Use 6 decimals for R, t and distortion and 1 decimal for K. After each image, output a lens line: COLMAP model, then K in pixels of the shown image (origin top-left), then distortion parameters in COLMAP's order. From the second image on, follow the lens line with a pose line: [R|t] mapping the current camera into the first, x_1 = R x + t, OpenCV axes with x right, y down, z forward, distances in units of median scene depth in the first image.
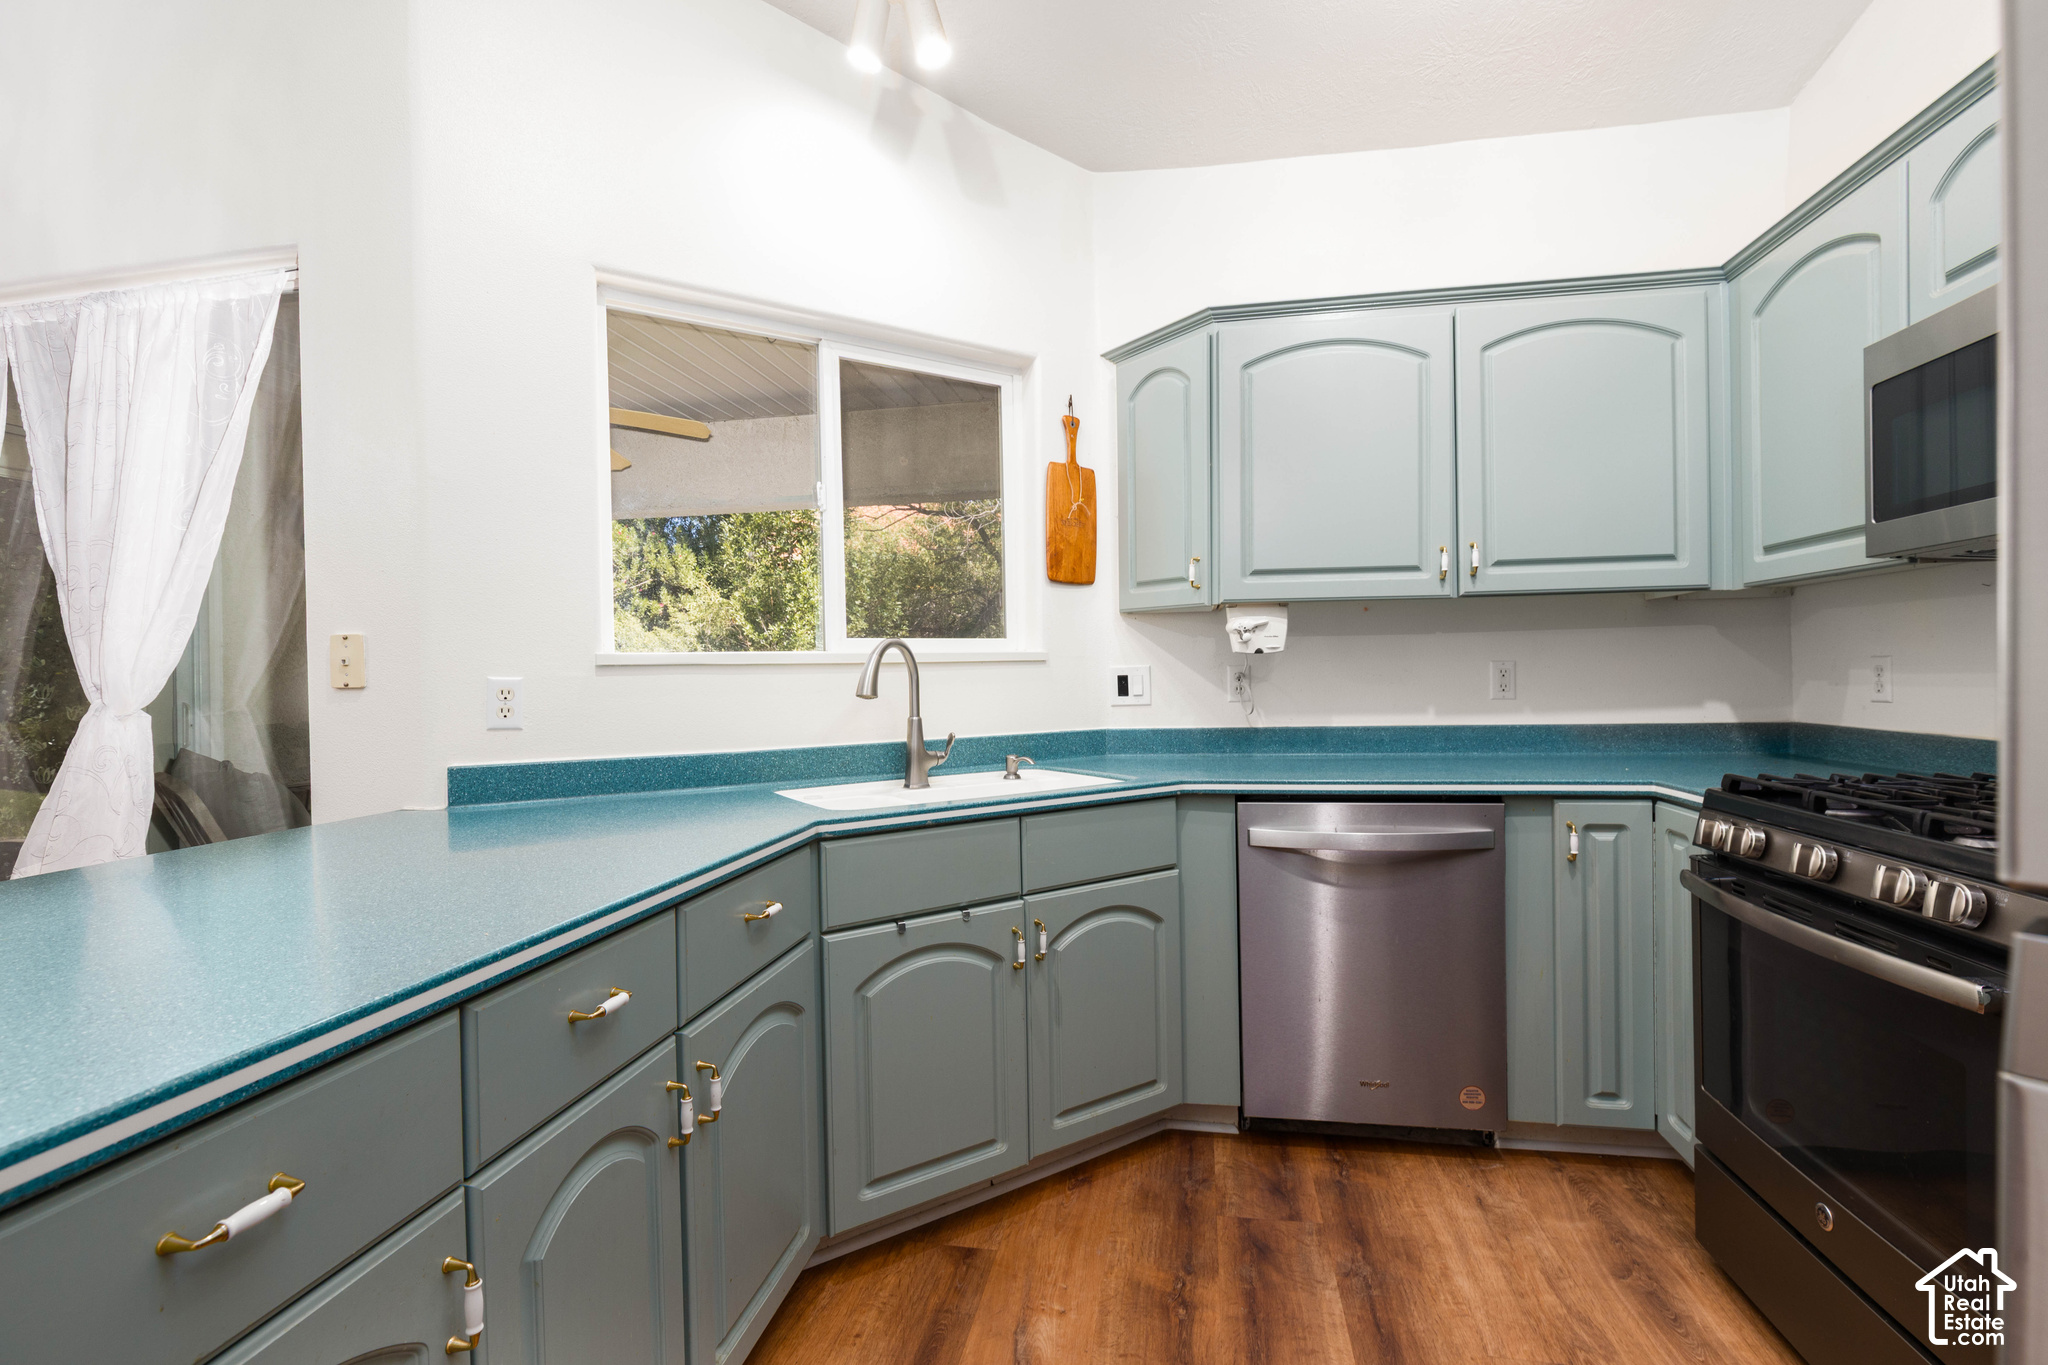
lens RADIAL K [[910.9, 0, 1029.1], [0, 910.9, 684.2], [0, 0, 1]] dist [0.003089, -0.000141]
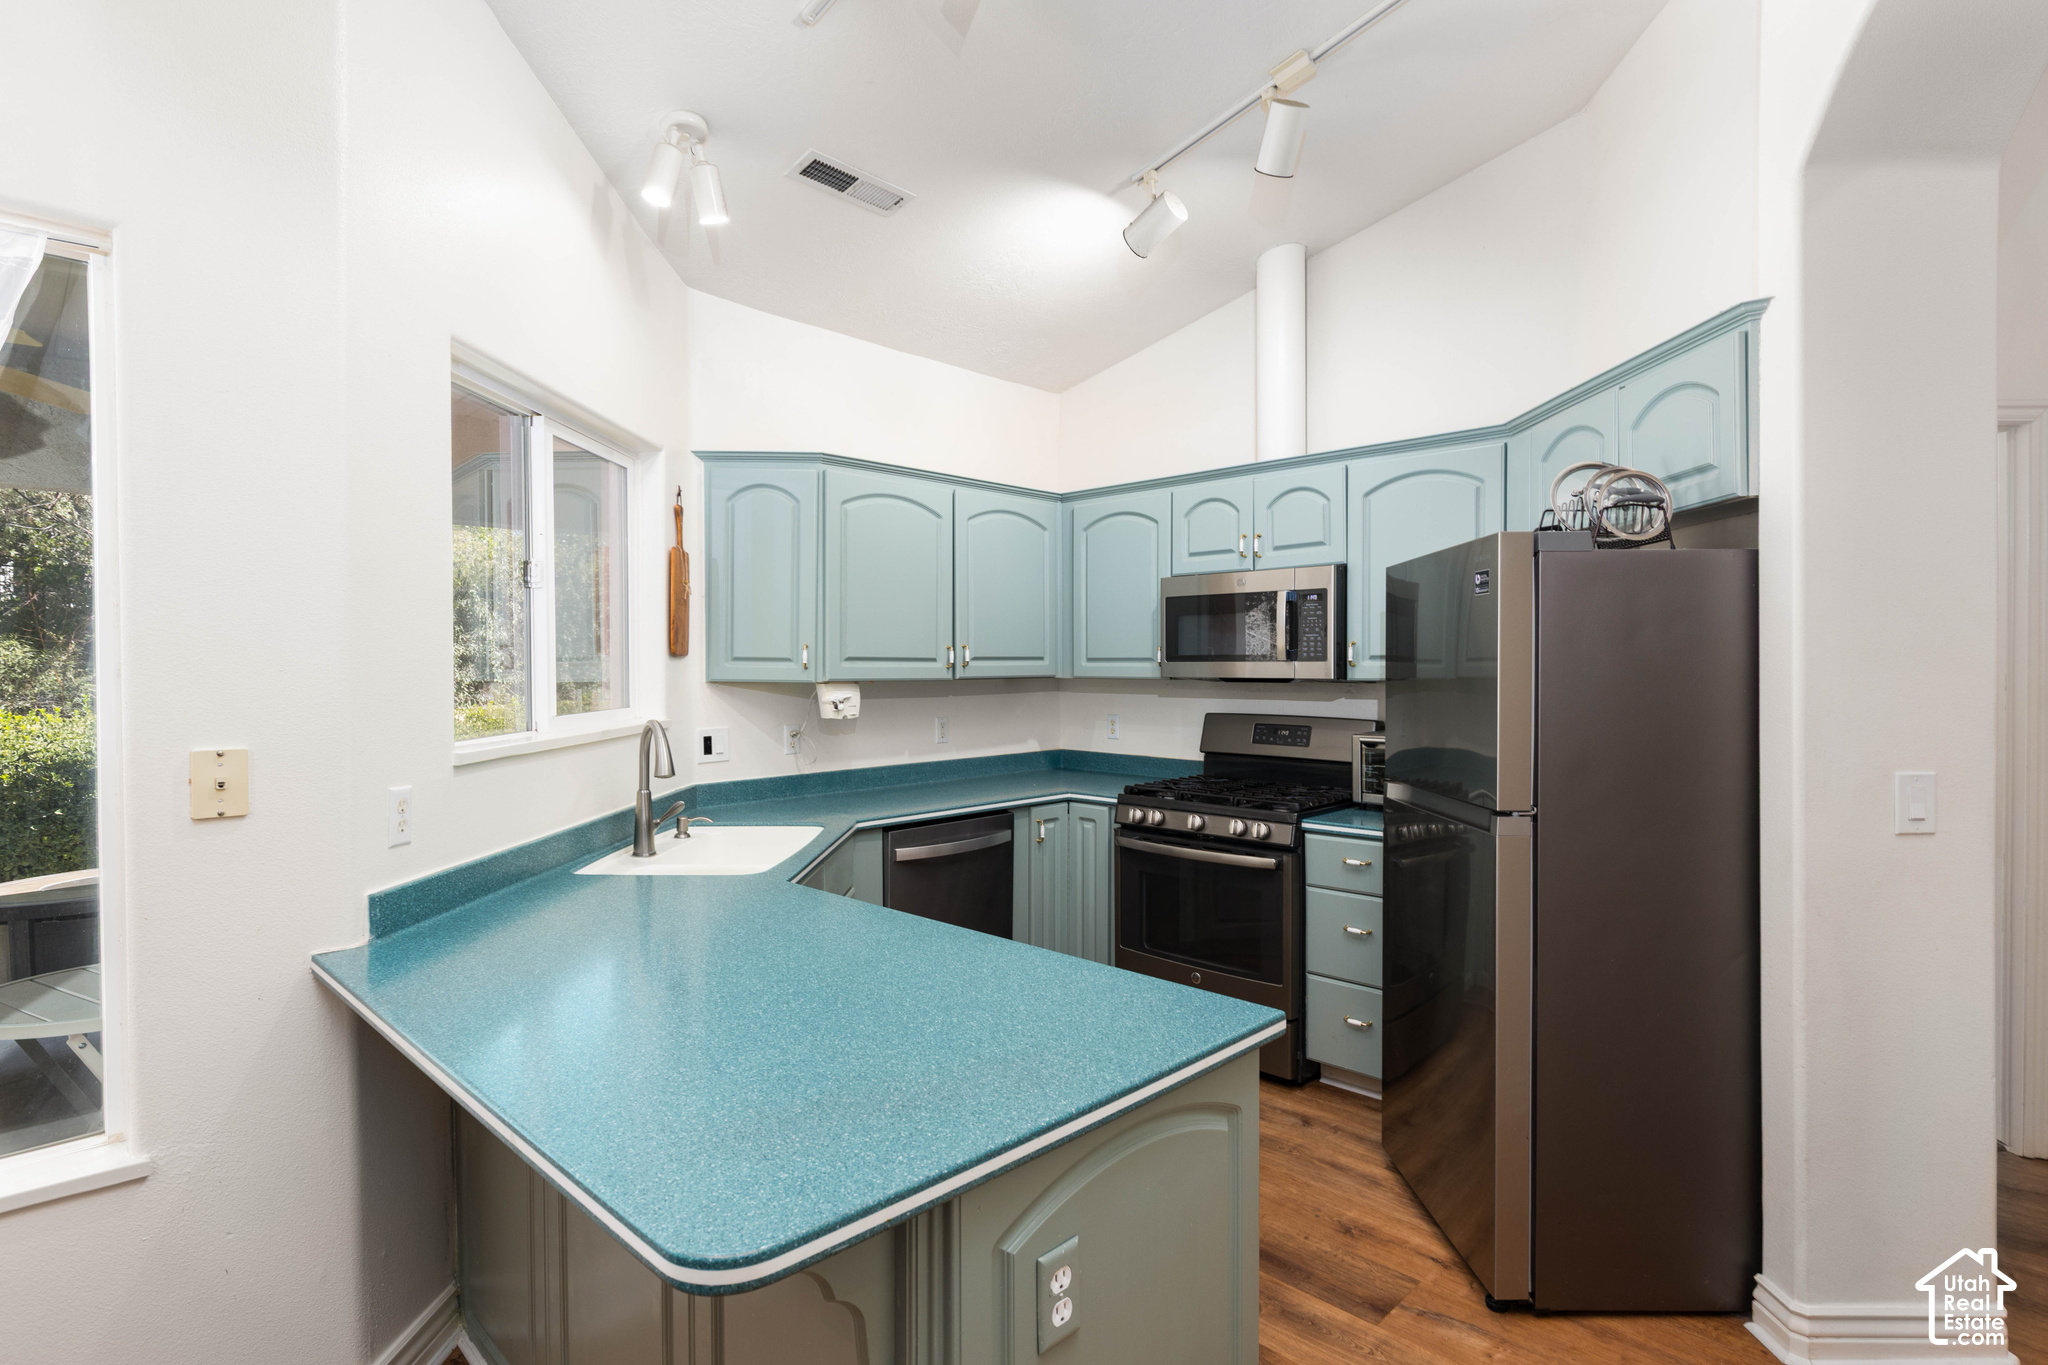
lens RADIAL K [[1029.9, 0, 1024.6], [0, 1029.9, 690.2], [0, 0, 1]] dist [-0.003535, -0.000537]
pose [[0.570403, -0.006134, 0.821342, -0.868522], [0.002465, 0.999980, 0.005756, -0.088307], [-0.821361, -0.001259, 0.570407, -0.066867]]
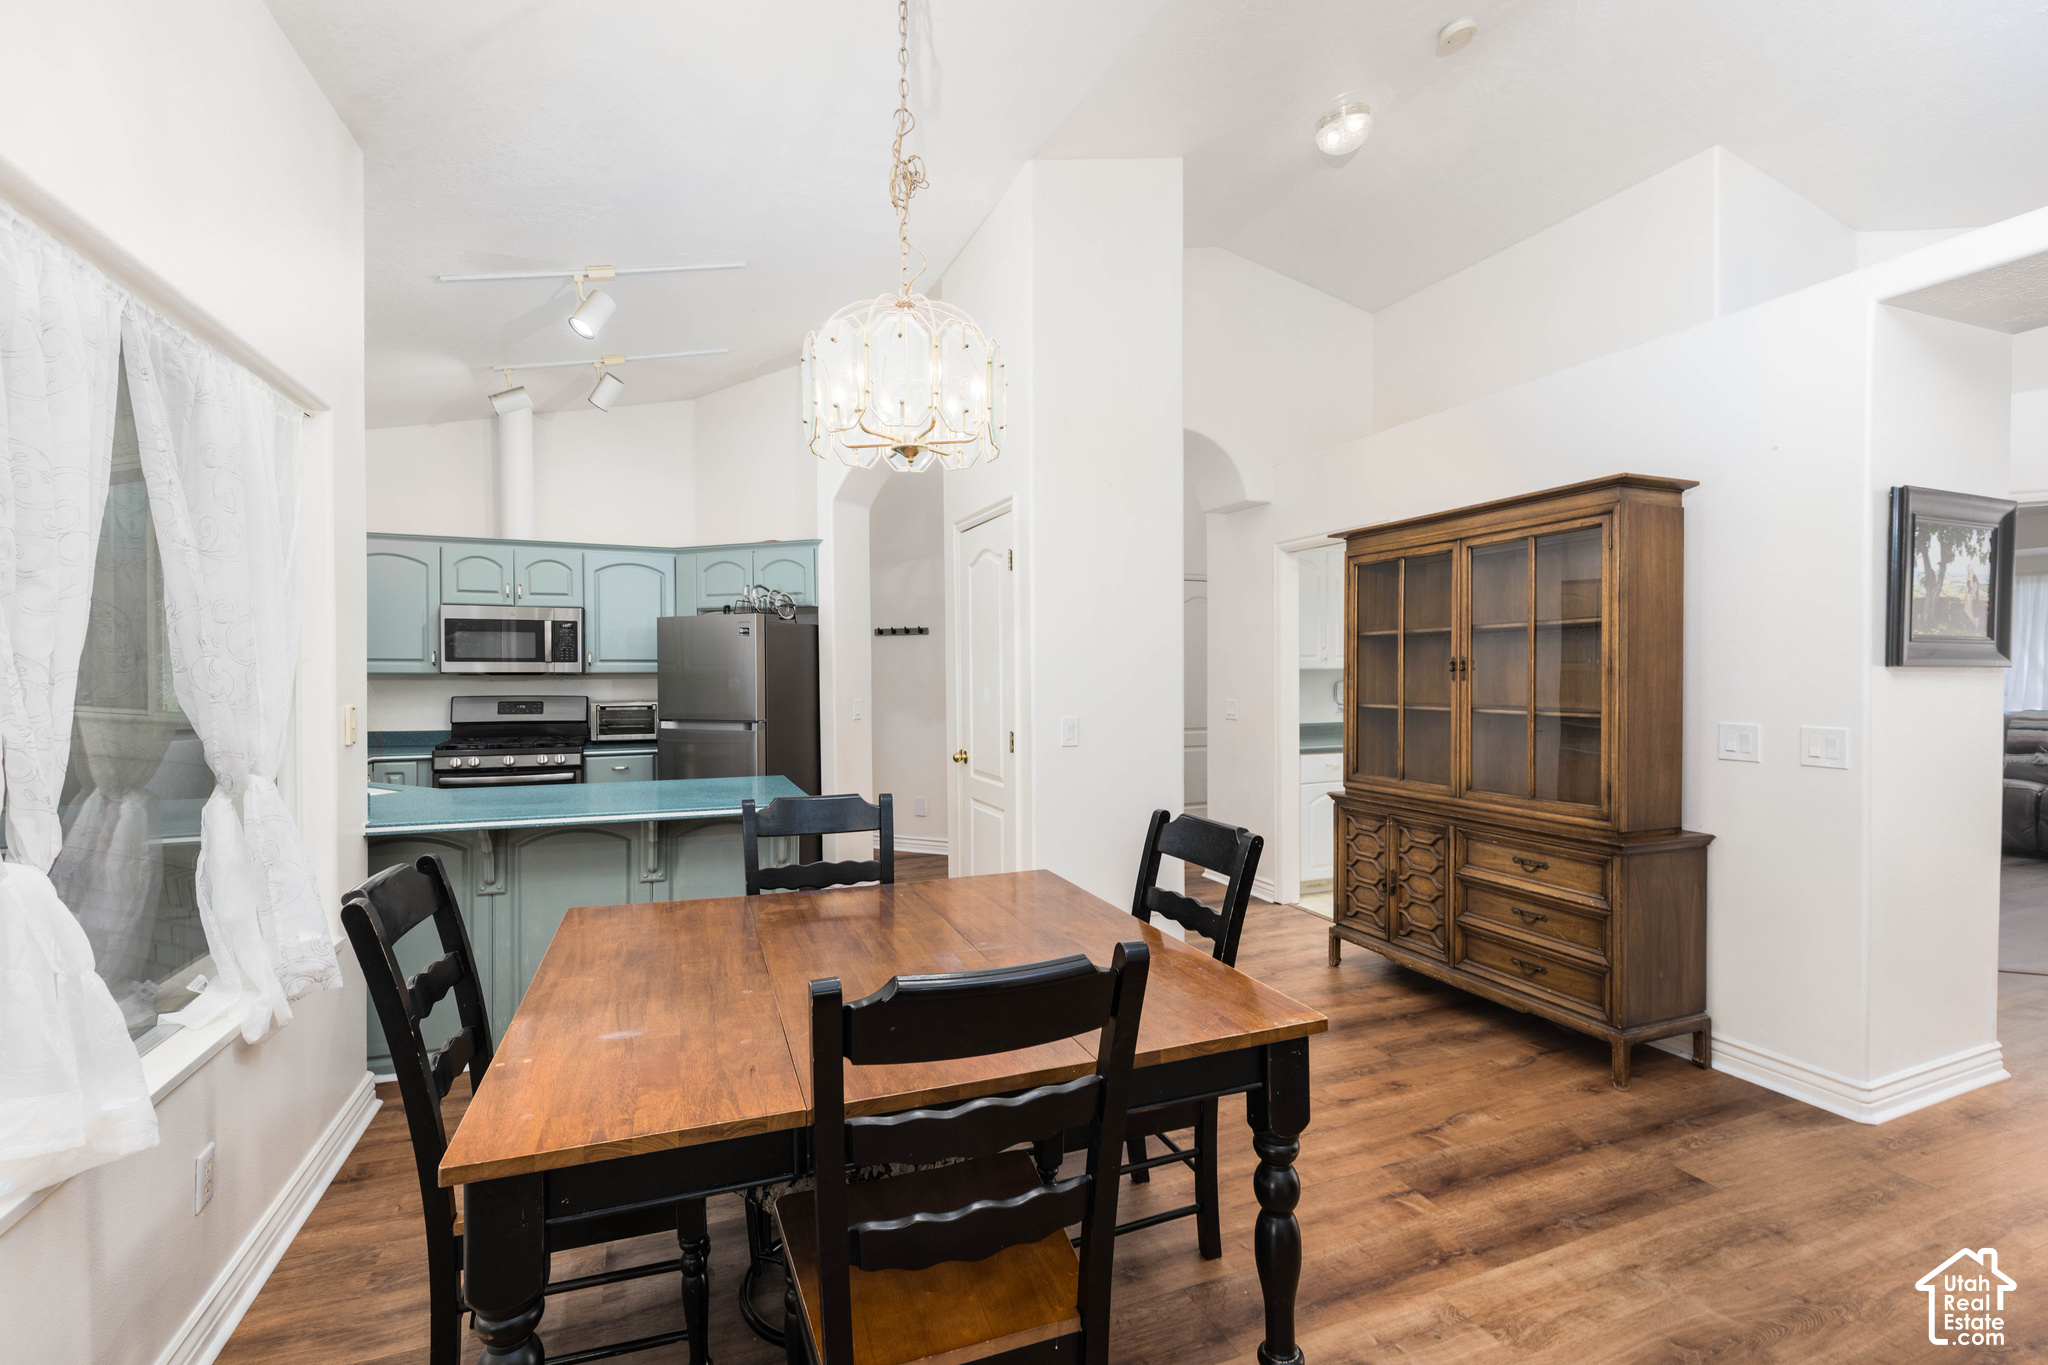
lens RADIAL K [[910.9, 0, 1029.1], [0, 910.9, 684.2], [0, 0, 1]] dist [0.003089, -0.000141]
pose [[-0.530728, 0.000270, 0.847542, -1.989398], [0.015347, 0.999839, 0.009292, -0.068697], [-0.847403, 0.017939, -0.530647, 0.687900]]
